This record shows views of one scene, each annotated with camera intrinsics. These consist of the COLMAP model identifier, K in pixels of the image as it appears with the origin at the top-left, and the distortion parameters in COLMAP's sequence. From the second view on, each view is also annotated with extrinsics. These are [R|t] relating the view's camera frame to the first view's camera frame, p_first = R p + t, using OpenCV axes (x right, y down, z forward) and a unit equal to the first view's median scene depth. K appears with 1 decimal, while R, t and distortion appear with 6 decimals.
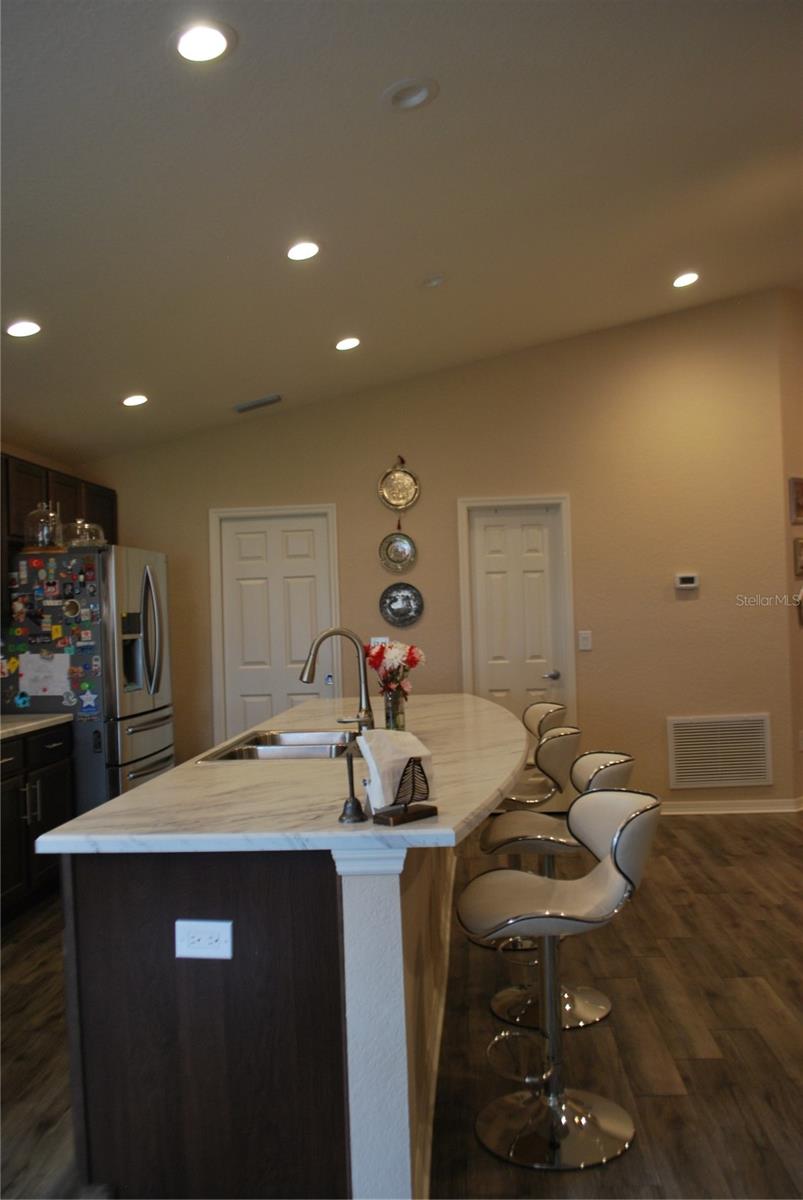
lens RADIAL K [[1009.1, 0, 401.5], [0, 1009.1, 600.0], [0, 0, 1]] dist [-0.067314, 0.006878]
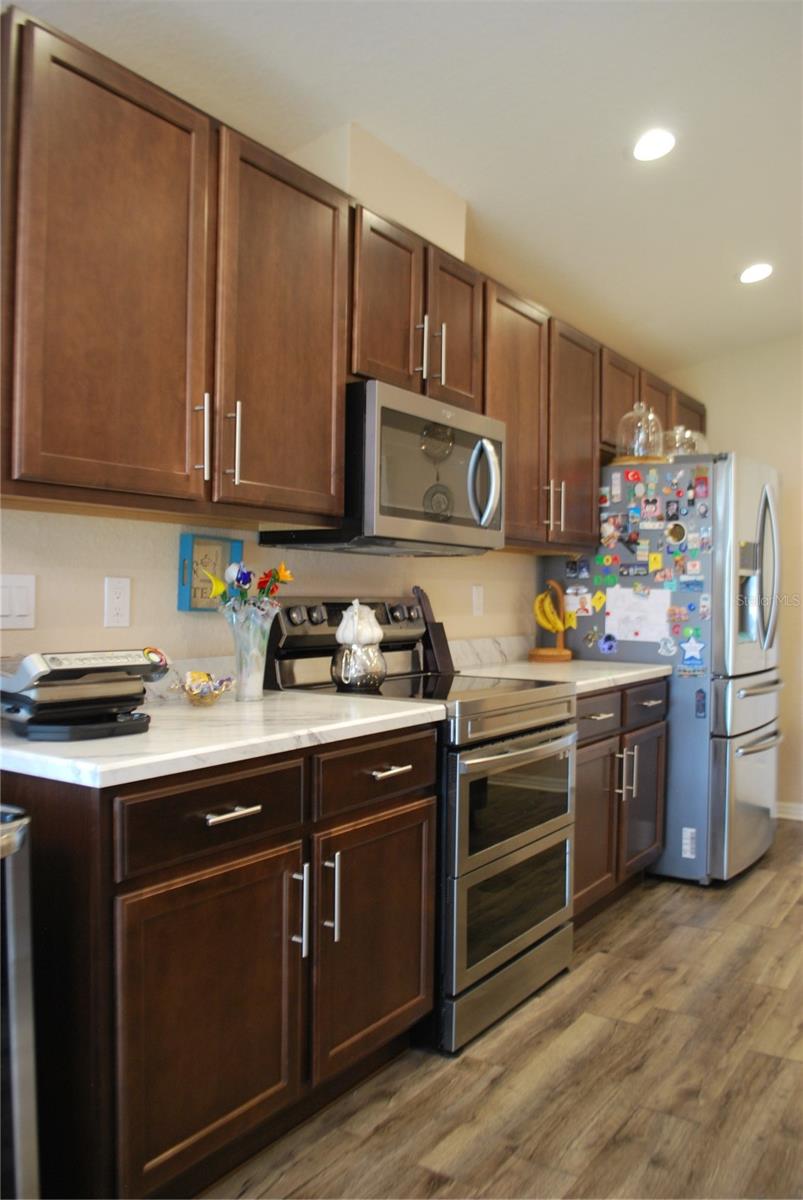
lens RADIAL K [[1009.1, 0, 401.5], [0, 1009.1, 600.0], [0, 0, 1]] dist [-0.067314, 0.006878]
pose [[0.881148, 0.051346, -0.470044, -0.145125], [-0.038133, 0.998565, 0.037596, 0.039778], [0.471300, -0.015204, 0.881842, 0.199634]]
